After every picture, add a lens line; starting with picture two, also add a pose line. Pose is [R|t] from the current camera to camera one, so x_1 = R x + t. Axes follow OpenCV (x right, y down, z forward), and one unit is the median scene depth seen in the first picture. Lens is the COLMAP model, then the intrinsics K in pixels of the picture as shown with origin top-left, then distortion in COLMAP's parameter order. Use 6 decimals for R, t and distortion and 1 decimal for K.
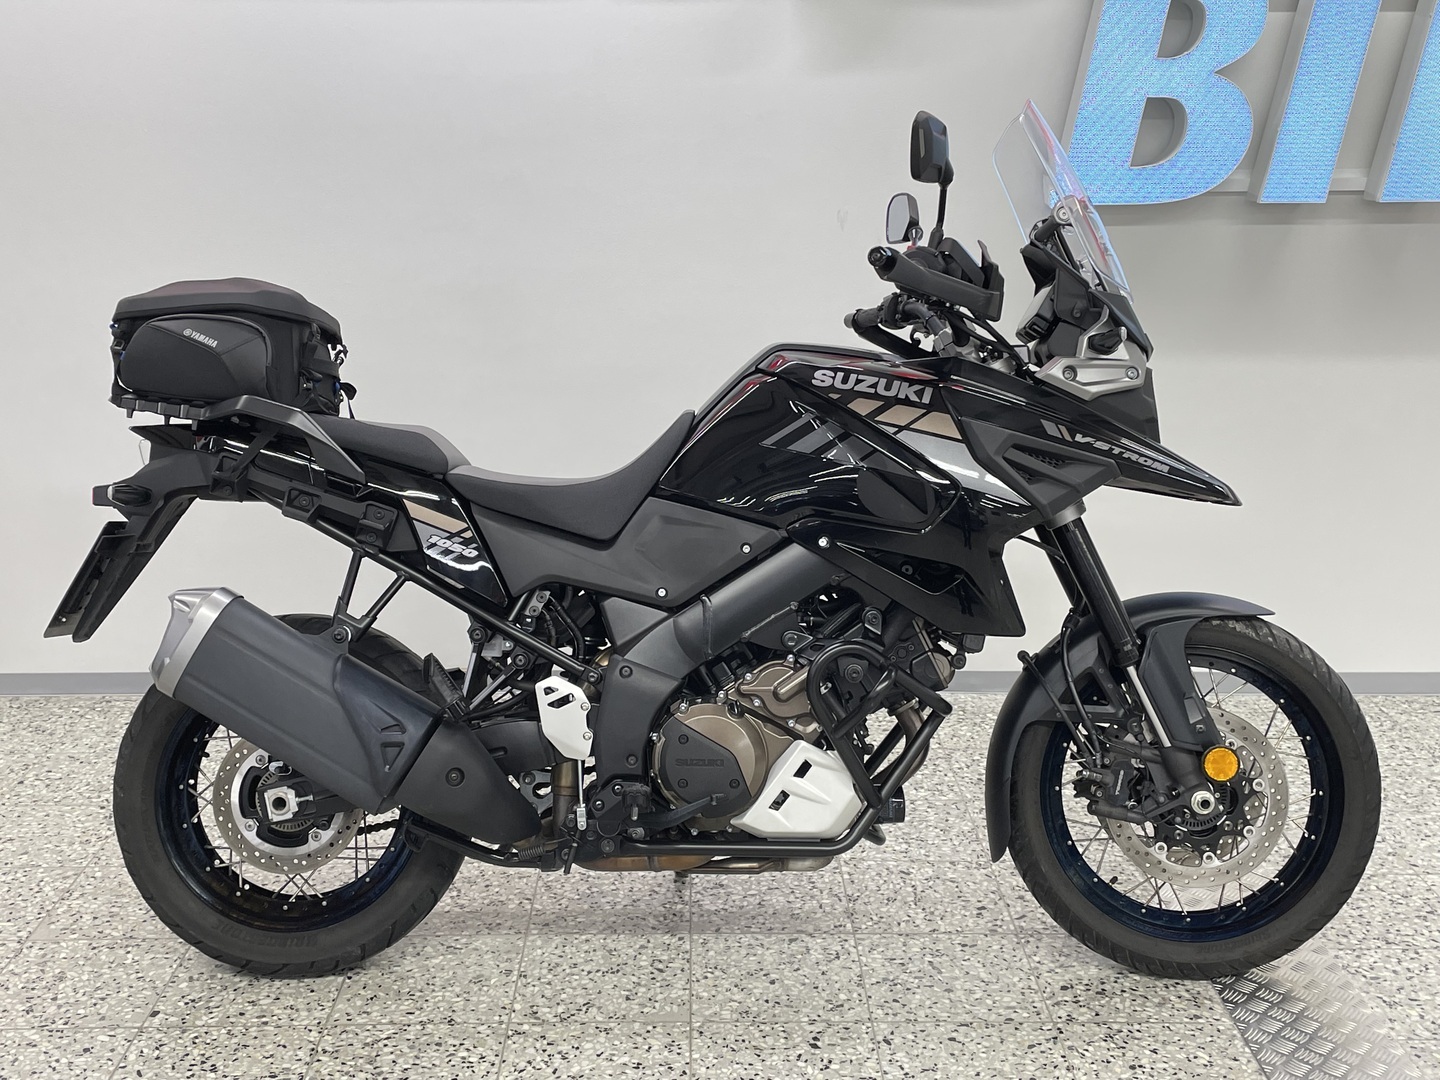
lens RADIAL K [[1654.6, 0, 702.6], [0, 1654.6, 518.9], [0, 0, 1]] dist [0.100186, -0.153196]
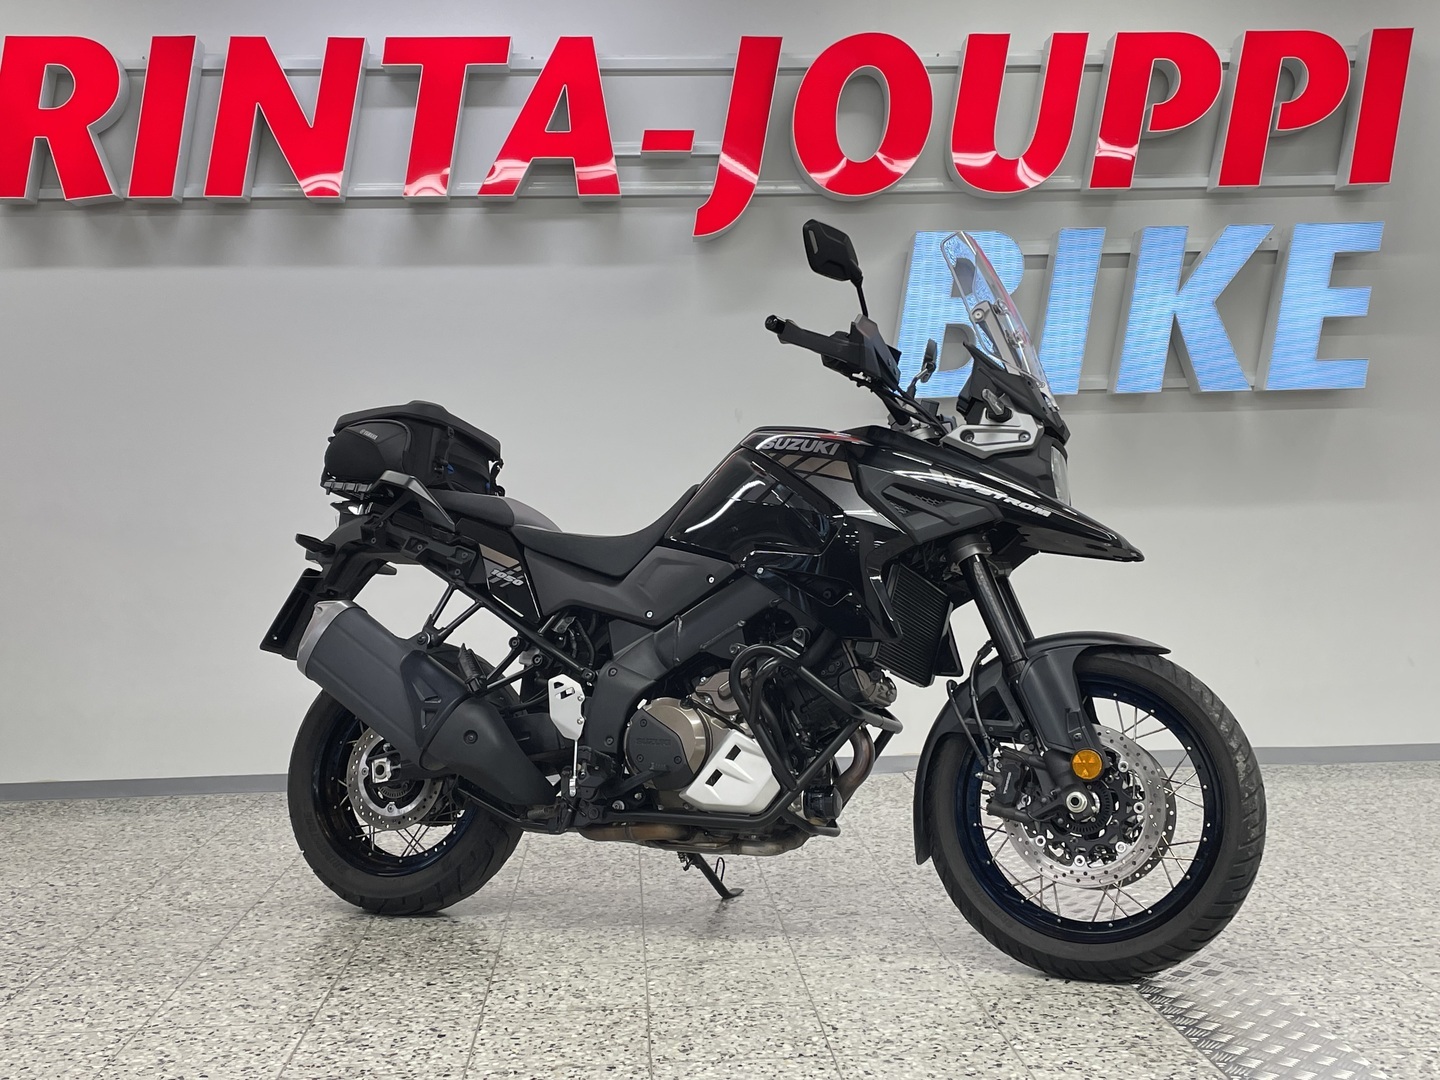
lens RADIAL K [[1654.6, 0, 702.6], [0, 1654.6, 518.9], [0, 0, 1]] dist [0.100186, -0.153196]
pose [[0.922079, -0.013202, -0.386776, 0.510326], [-0.074586, 0.974619, -0.211080, 0.240467], [0.379746, 0.223481, 0.897691, -0.144372]]
